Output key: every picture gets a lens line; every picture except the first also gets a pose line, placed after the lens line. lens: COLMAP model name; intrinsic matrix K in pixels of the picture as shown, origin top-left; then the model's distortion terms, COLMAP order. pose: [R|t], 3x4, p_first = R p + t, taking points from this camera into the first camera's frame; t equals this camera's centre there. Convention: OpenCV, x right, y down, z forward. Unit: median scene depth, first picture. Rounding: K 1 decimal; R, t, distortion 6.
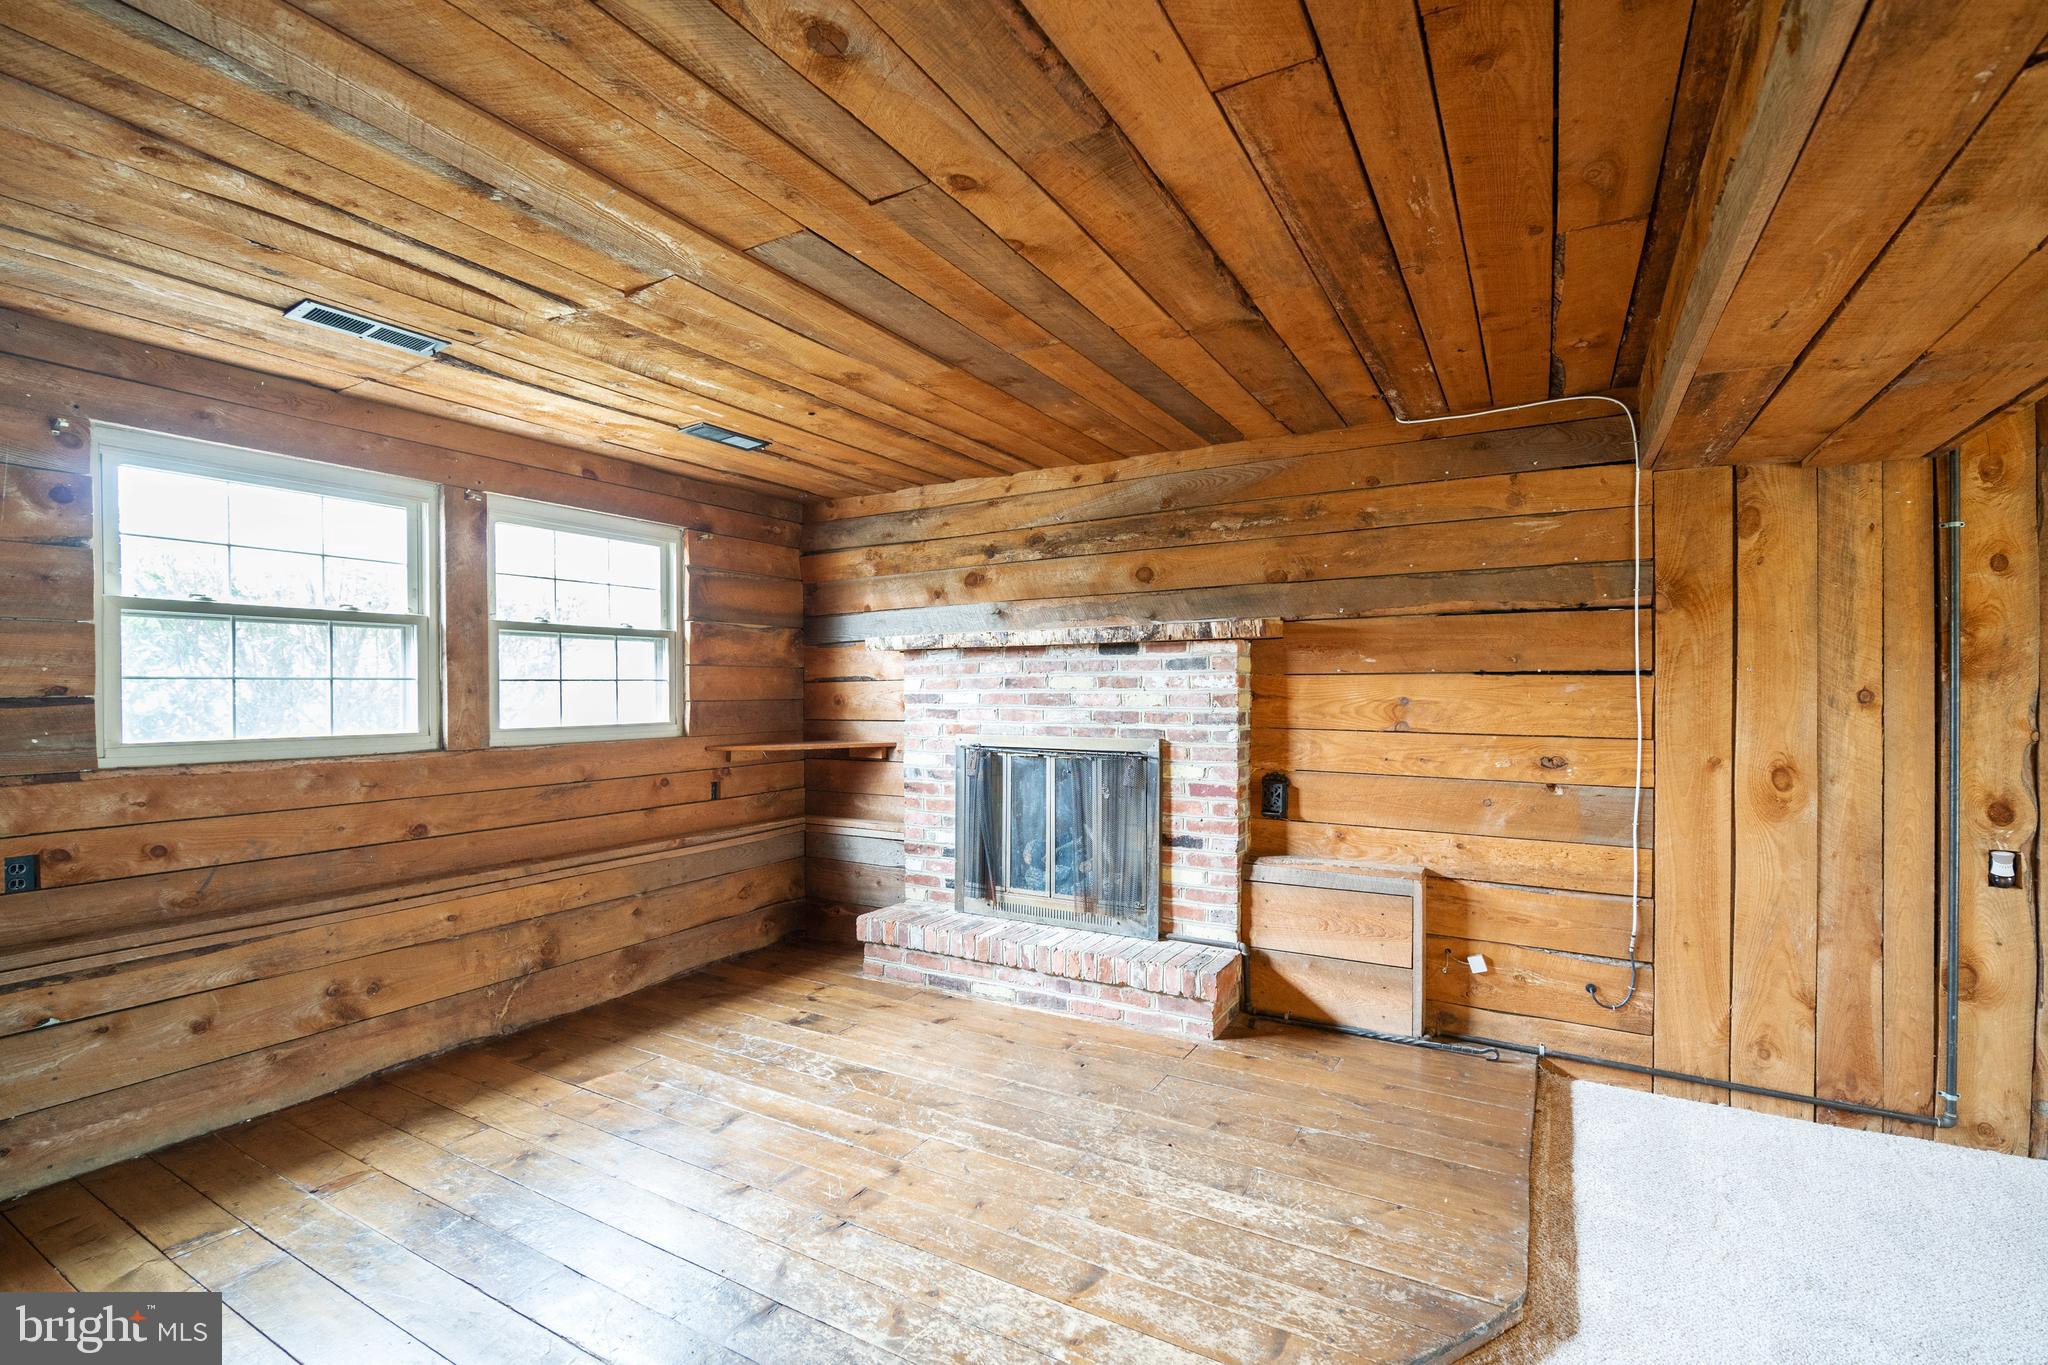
lens RADIAL K [[910.1, 0, 1023.3], [0, 910.1, 687.3], [0, 0, 1]] dist [-0.009895, -0.000158]
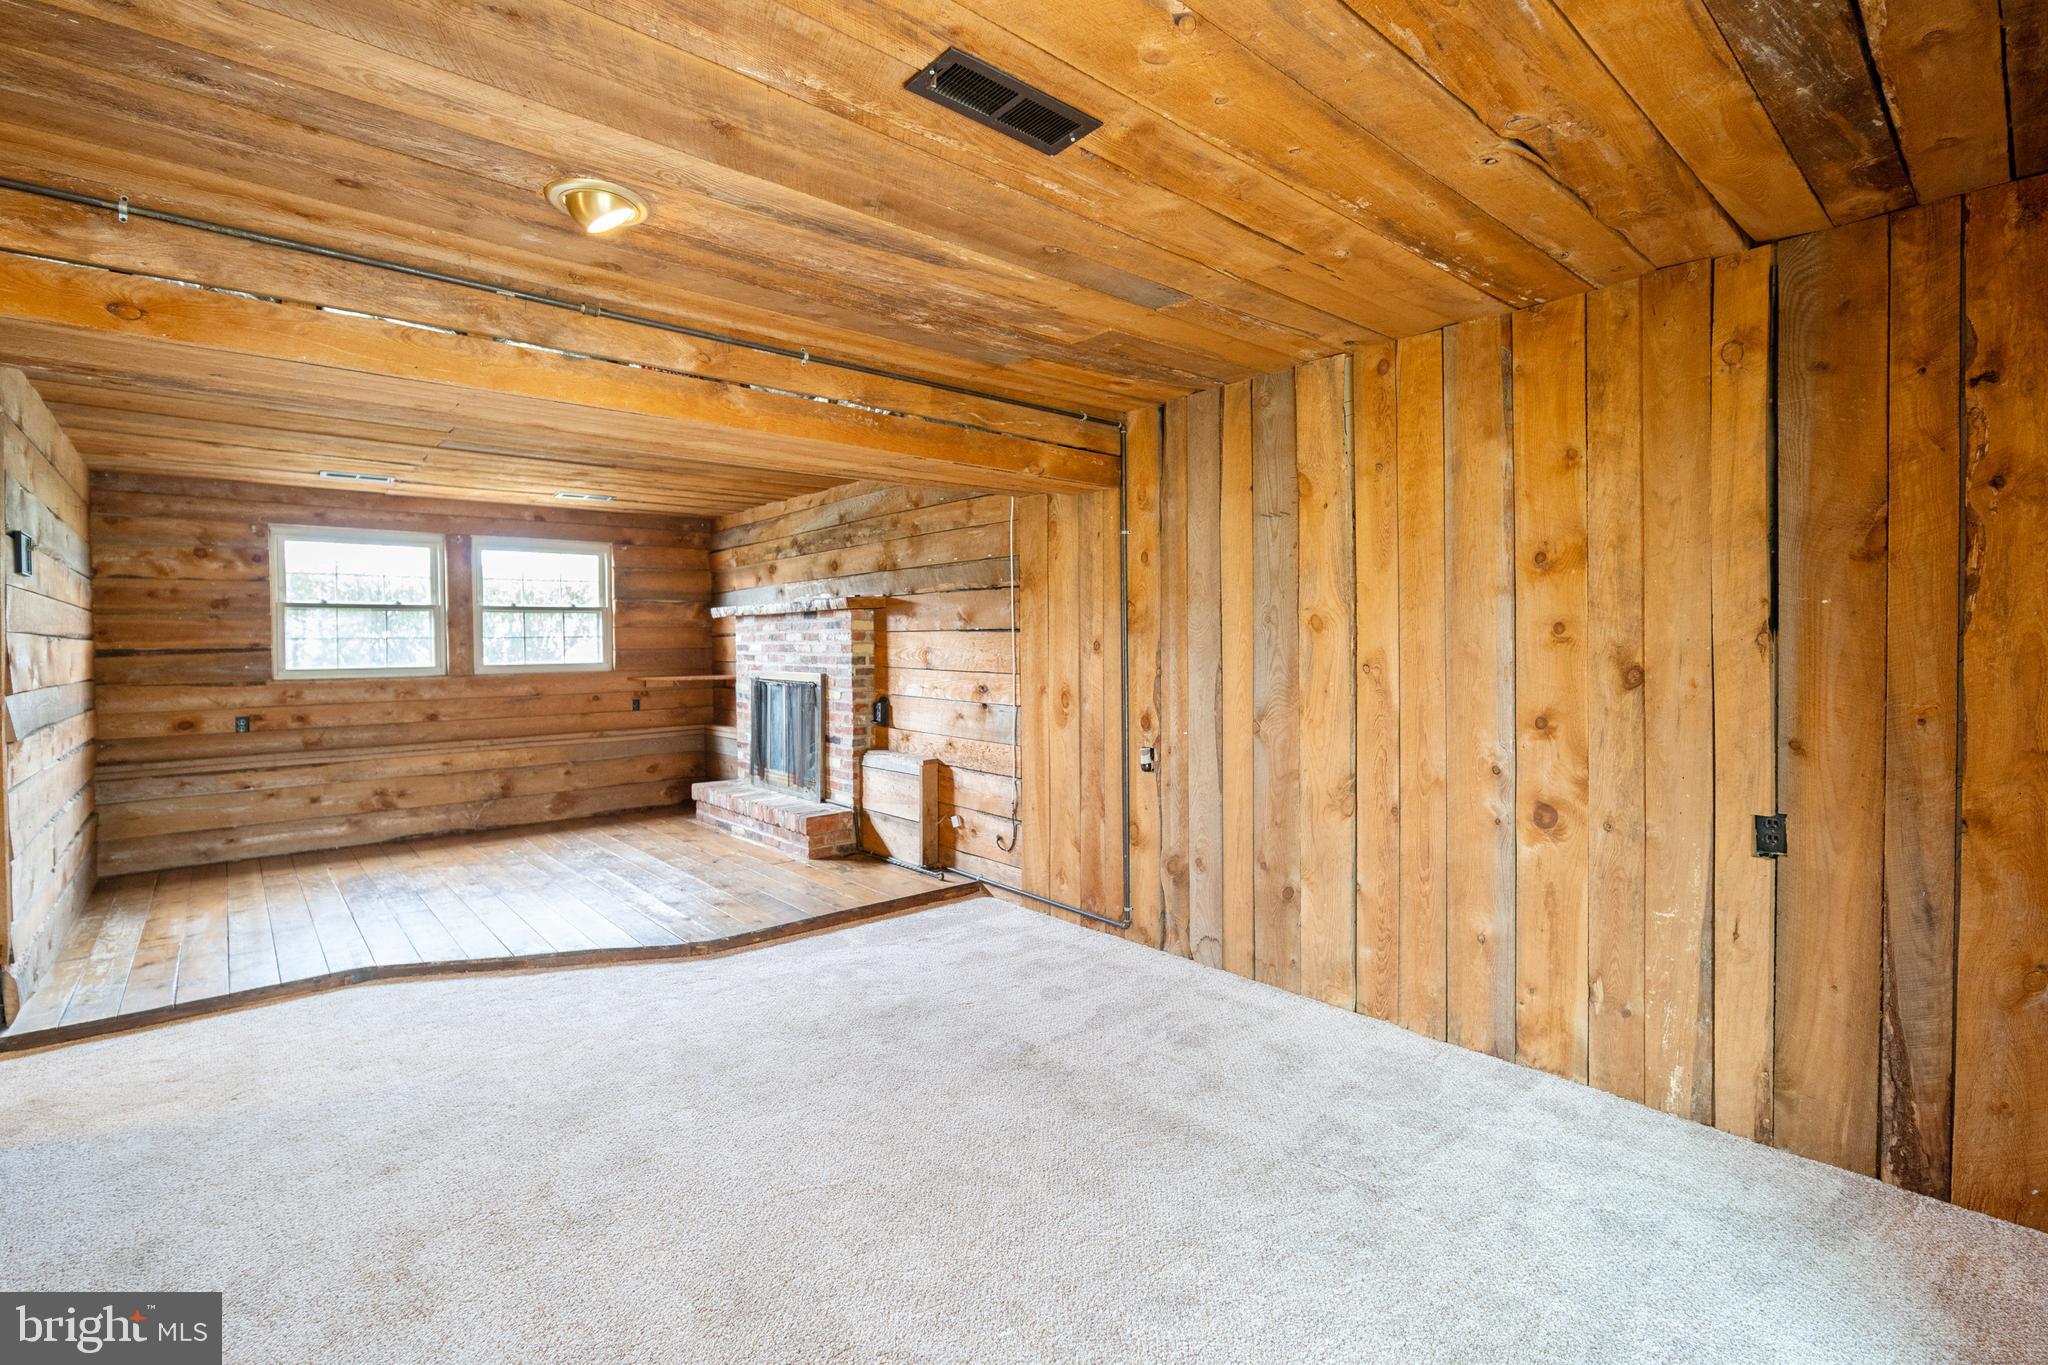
lens RADIAL K [[912.2, 0, 1025.6], [0, 912.2, 647.0], [0, 0, 1]] dist [-0.003495, -0.000274]
pose [[0.948372, -0.001451, -0.317158, 1.000081], [0.005438, 0.999917, 0.011686, -0.004945], [0.317114, -0.012807, 0.948301, -0.375751]]
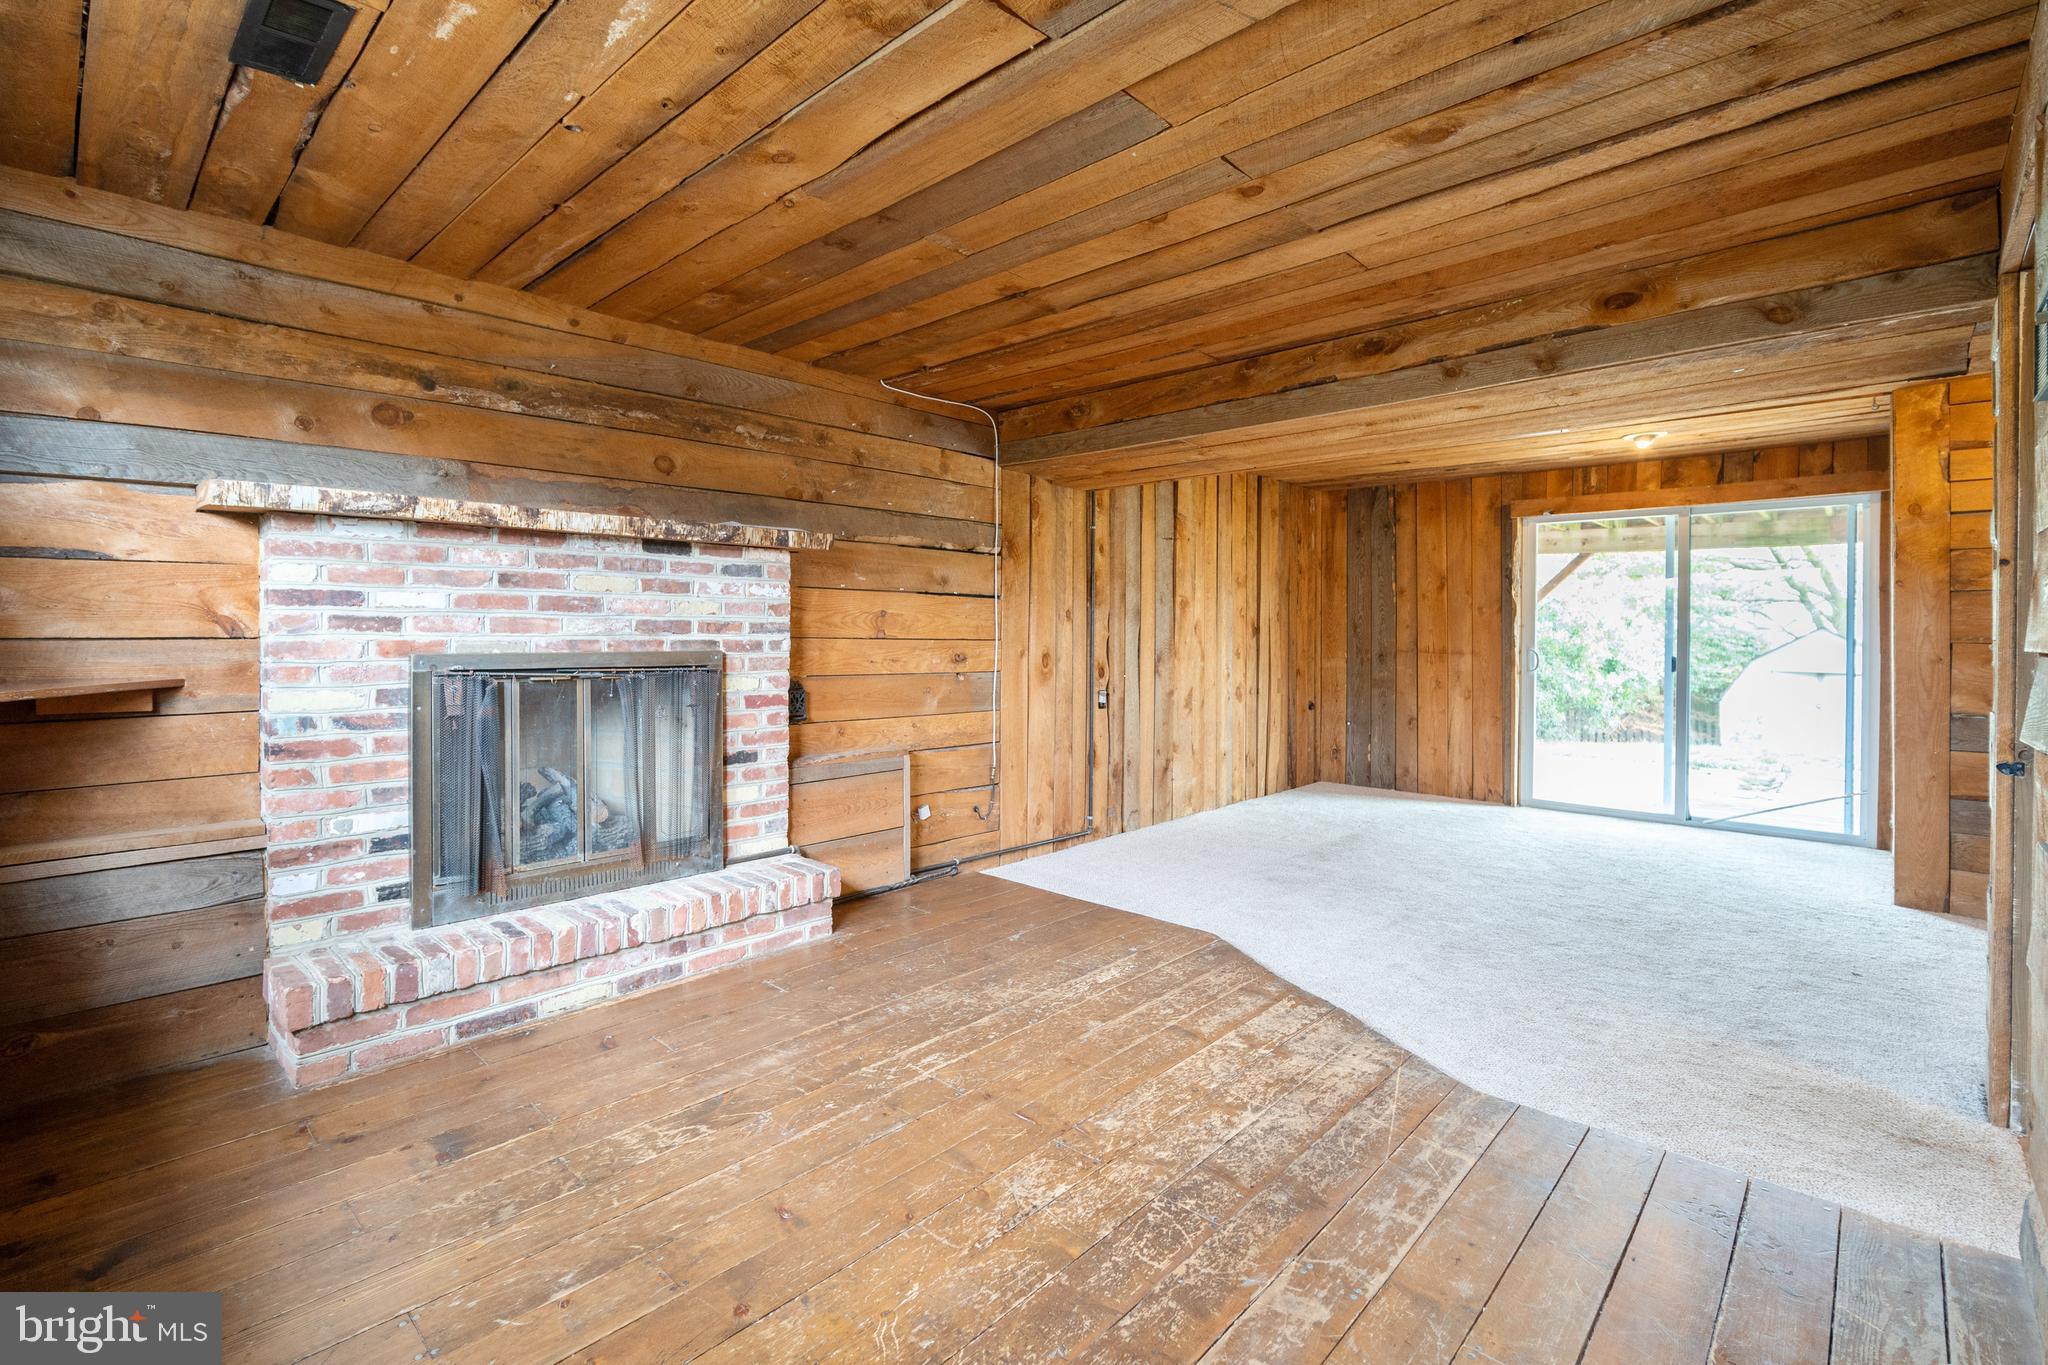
lens RADIAL K [[915.1, 0, 1025.8], [0, 915.1, 633.5], [0, 0, 1]] dist [-0.001804, -0.000081]
pose [[0.228775, 0.002304, 0.973477, -0.698745], [-0.006290, 0.999980, -0.000888, 0.040027], [-0.973459, -0.005920, 0.228785, 0.501826]]
